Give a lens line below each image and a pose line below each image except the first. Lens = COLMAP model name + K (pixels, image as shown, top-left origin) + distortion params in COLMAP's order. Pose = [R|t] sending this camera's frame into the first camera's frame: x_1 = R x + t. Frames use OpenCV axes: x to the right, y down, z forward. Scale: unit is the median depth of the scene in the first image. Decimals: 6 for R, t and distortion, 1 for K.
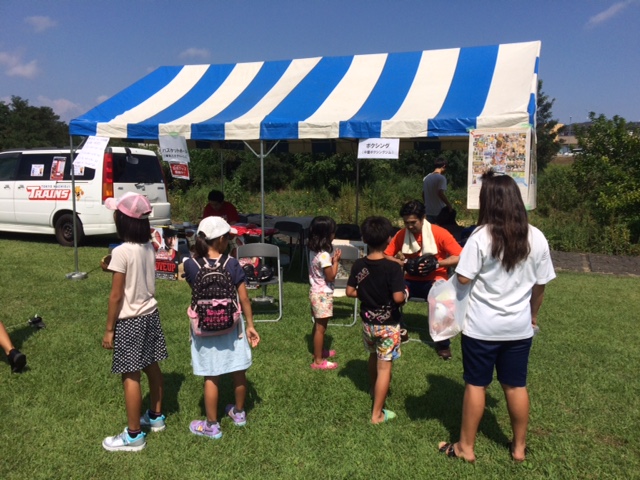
lens RADIAL K [[547.2, 0, 320.0], [0, 547.2, 240.0], [0, 0, 1]] dist [0.072283, -0.006154]
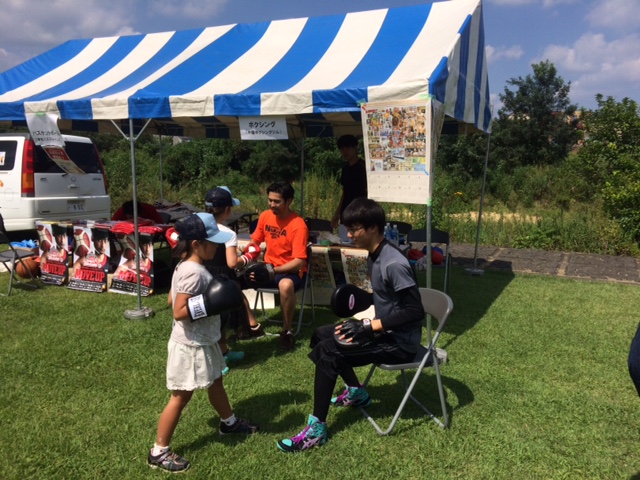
lens RADIAL K [[547.2, 0, 320.0], [0, 547.2, 240.0], [0, 0, 1]] dist [0.072283, -0.006154]
pose [[0.998871, 0.002210, -0.047456, 0.234403], [-0.001477, 0.999879, 0.015486, -0.015622], [0.047484, -0.015399, 0.998753, 0.196028]]
